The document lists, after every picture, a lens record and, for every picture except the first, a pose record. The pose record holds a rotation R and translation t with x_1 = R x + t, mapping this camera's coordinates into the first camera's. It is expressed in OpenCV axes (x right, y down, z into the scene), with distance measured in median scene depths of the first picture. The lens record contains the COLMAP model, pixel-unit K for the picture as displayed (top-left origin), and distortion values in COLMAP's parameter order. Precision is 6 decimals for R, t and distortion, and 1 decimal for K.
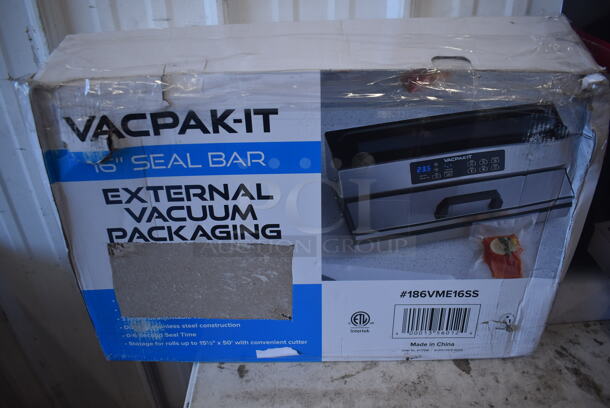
lens RADIAL K [[465.5, 0, 305.3], [0, 465.5, 207.8], [0, 0, 1]] dist [-0.107082, 0.024590]
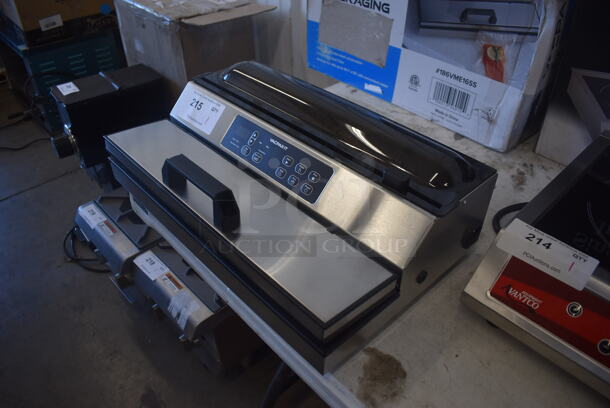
lens RADIAL K [[465.5, 0, 303.9], [0, 465.5, 205.2], [0, 0, 1]] dist [-0.107082, 0.024590]
pose [[0.656022, 0.479099, -0.583180, 1.081409], [-0.396635, 0.876233, 0.273673, 0.350068], [0.642118, 0.051774, 0.764855, -0.541593]]
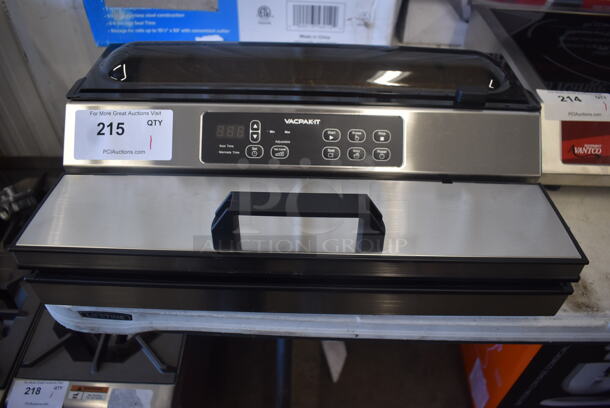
lens RADIAL K [[465.5, 0, 304.8], [0, 465.5, 205.4], [0, 0, 1]] dist [-0.107082, 0.024590]
pose [[0.998282, 0.056180, -0.016660, 0.314881], [-0.051003, 0.973019, 0.225016, 0.517276], [0.028852, -0.223780, 0.974213, -0.567043]]
